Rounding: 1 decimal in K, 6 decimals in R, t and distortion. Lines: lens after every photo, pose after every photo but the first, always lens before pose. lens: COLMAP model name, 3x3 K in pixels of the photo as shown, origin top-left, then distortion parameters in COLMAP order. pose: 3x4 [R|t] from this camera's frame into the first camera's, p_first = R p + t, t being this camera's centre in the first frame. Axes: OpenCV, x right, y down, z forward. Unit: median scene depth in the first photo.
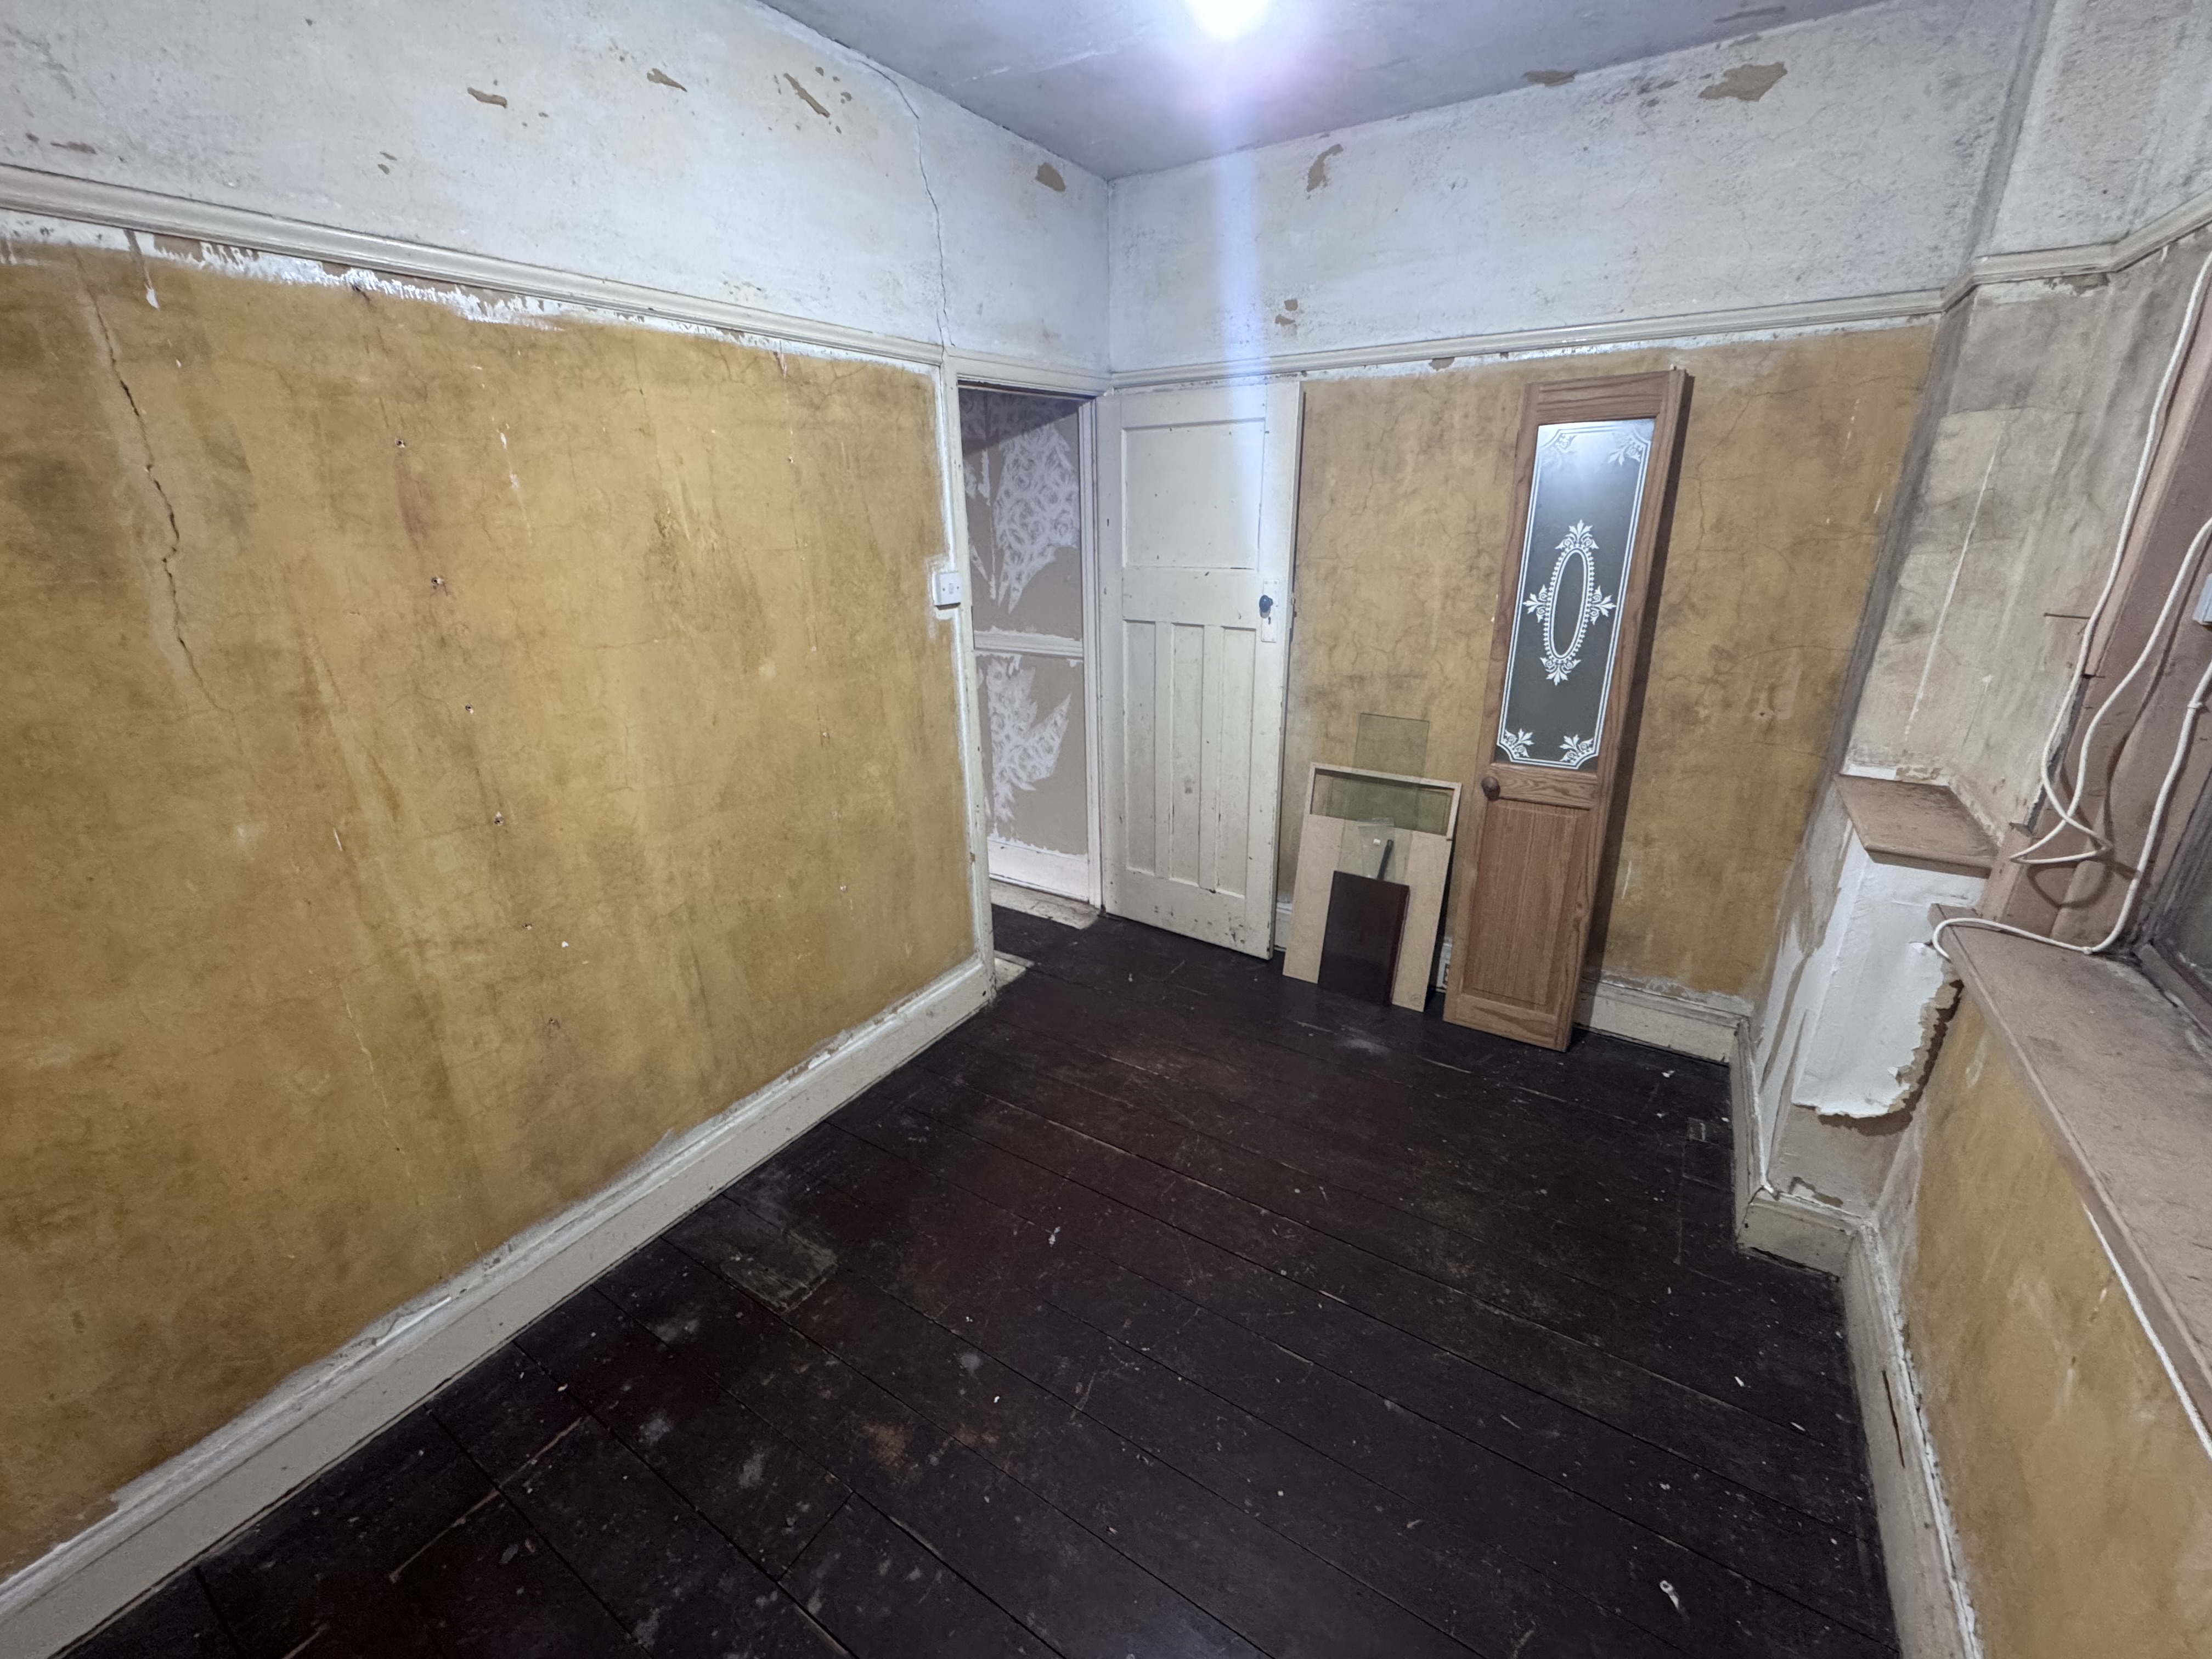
lens RADIAL K [[880.9, 0, 1099.6], [0, 880.9, 824.1], [0, 0, 1]] dist [-0.002978, 0.000098]
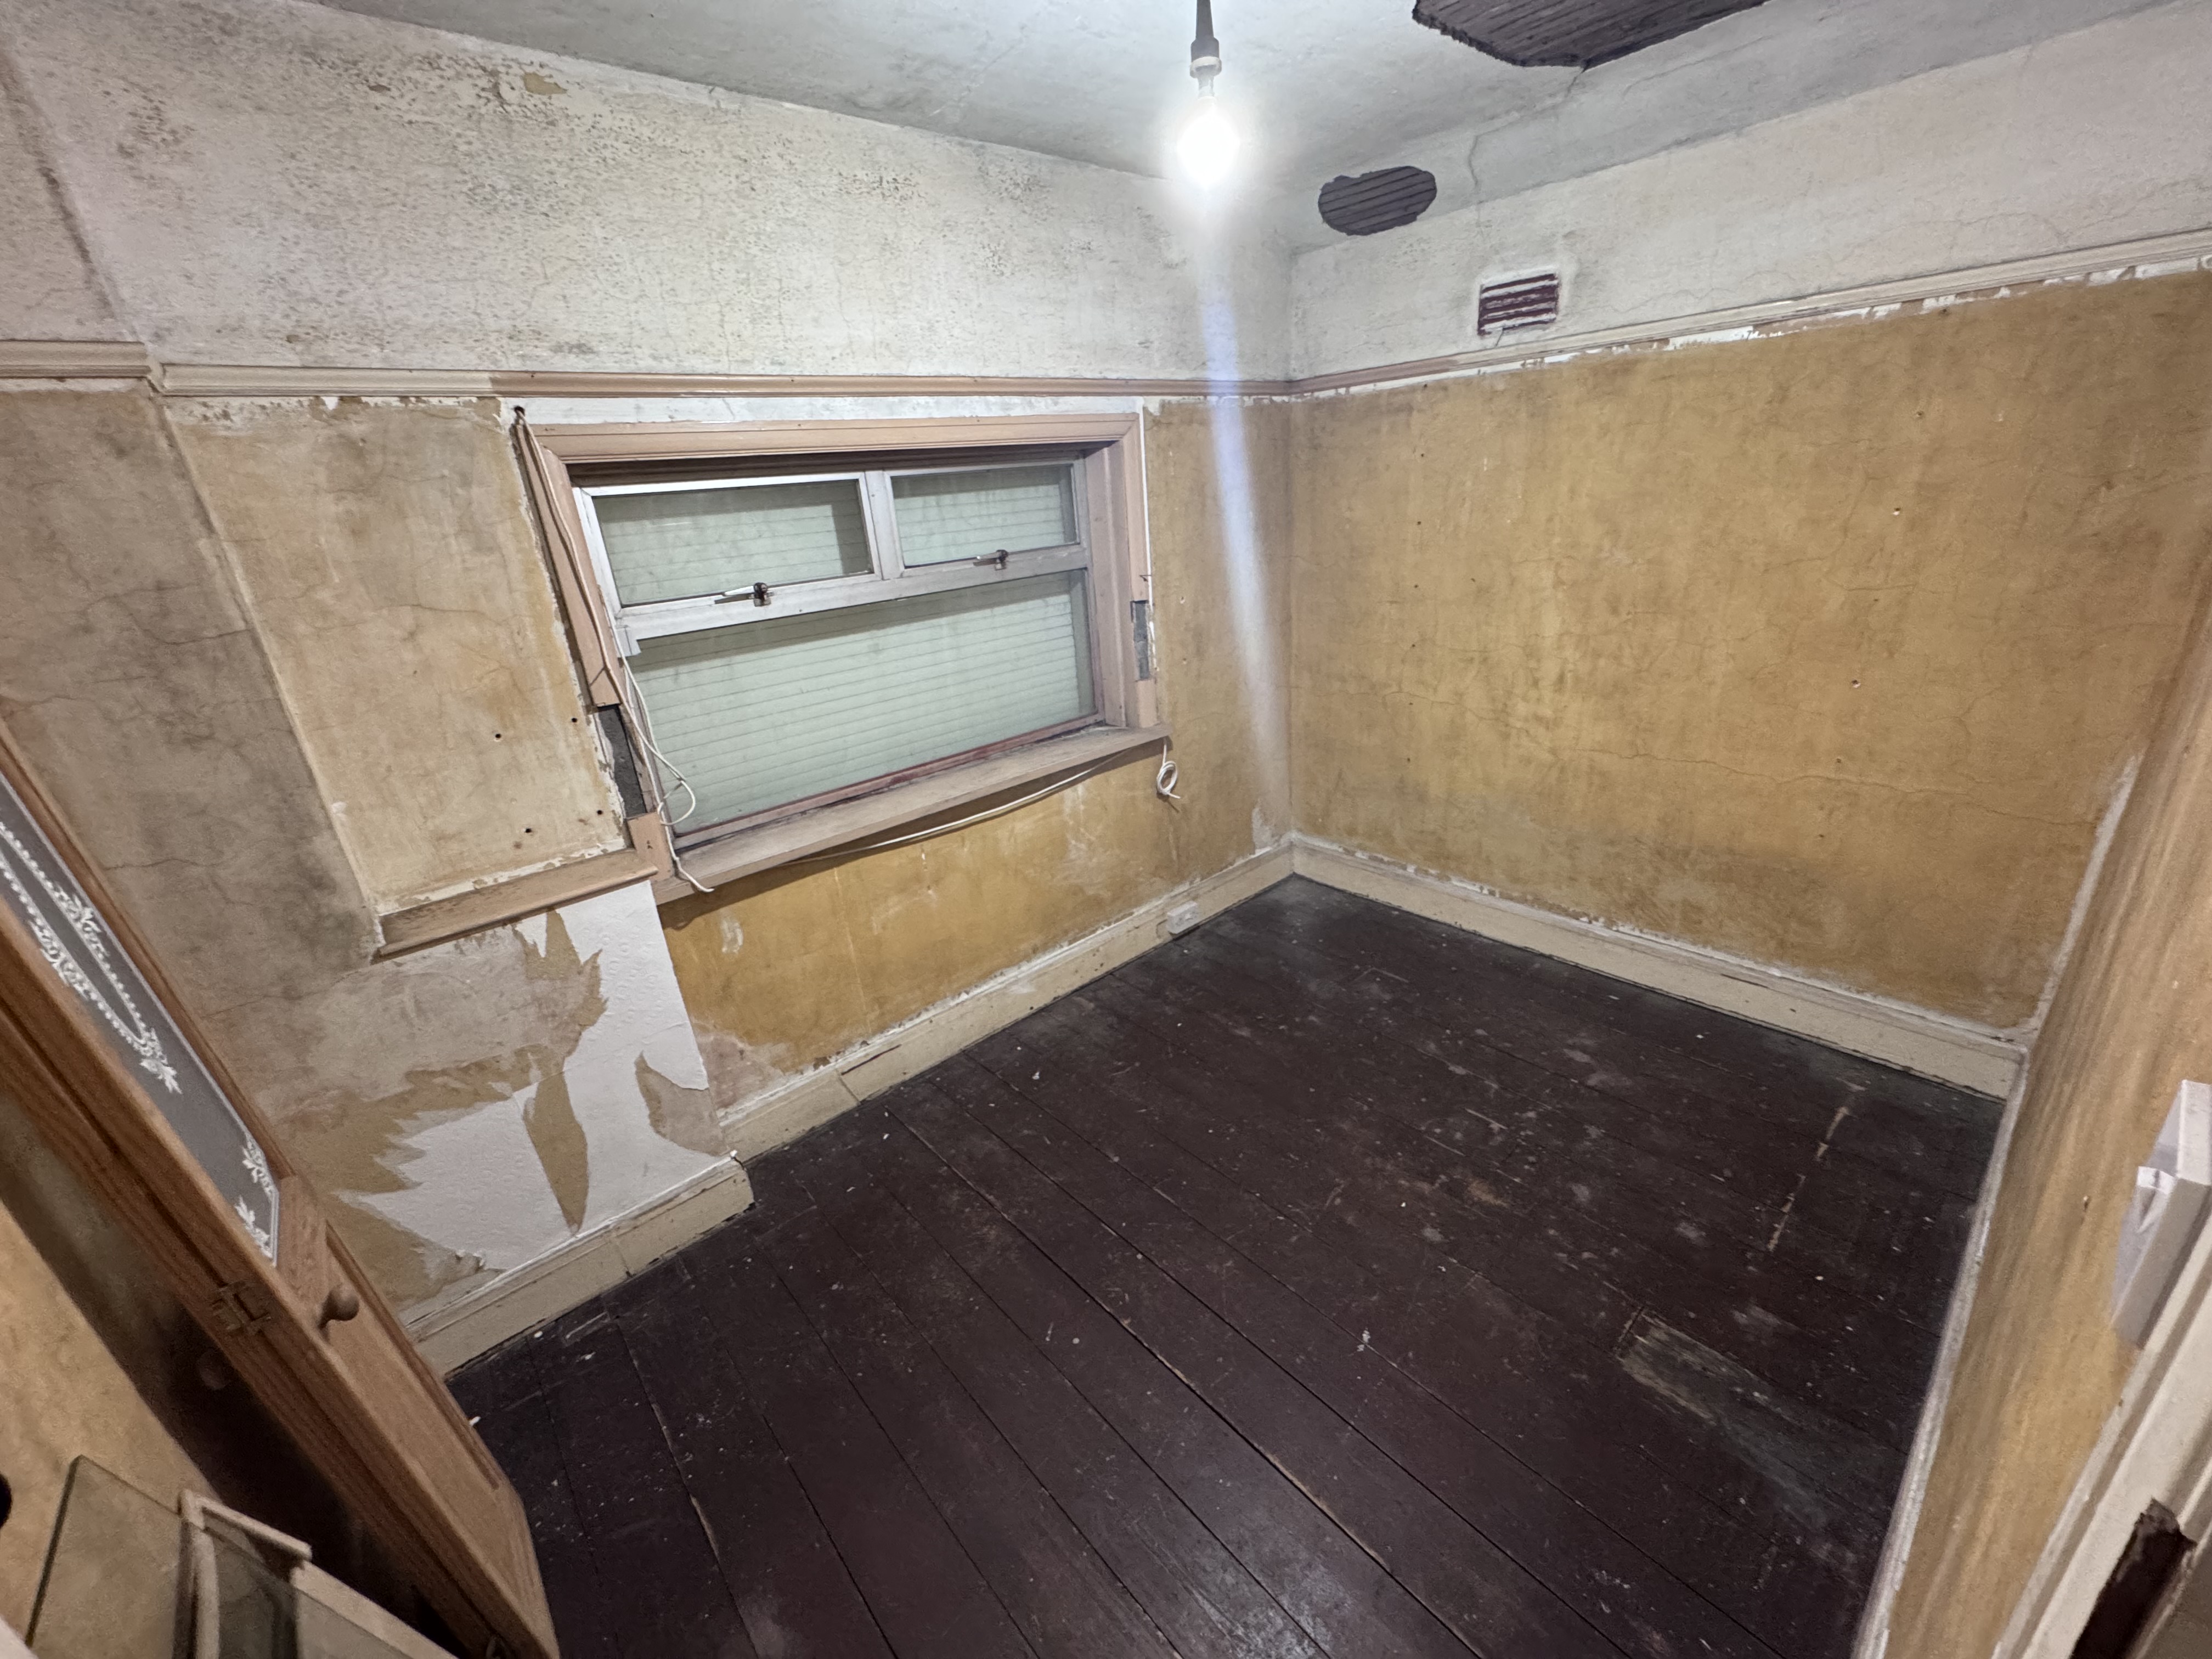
lens RADIAL K [[880.9, 0, 1106.7], [0, 880.9, 831.4], [0, 0, 1]] dist [-0.002978, 0.000098]
pose [[-0.959544, -0.011339, 0.281332, -0.048039], [0.179215, 0.746049, 0.641321, -0.566171], [-0.217159, 0.665794, -0.713834, 1.415038]]
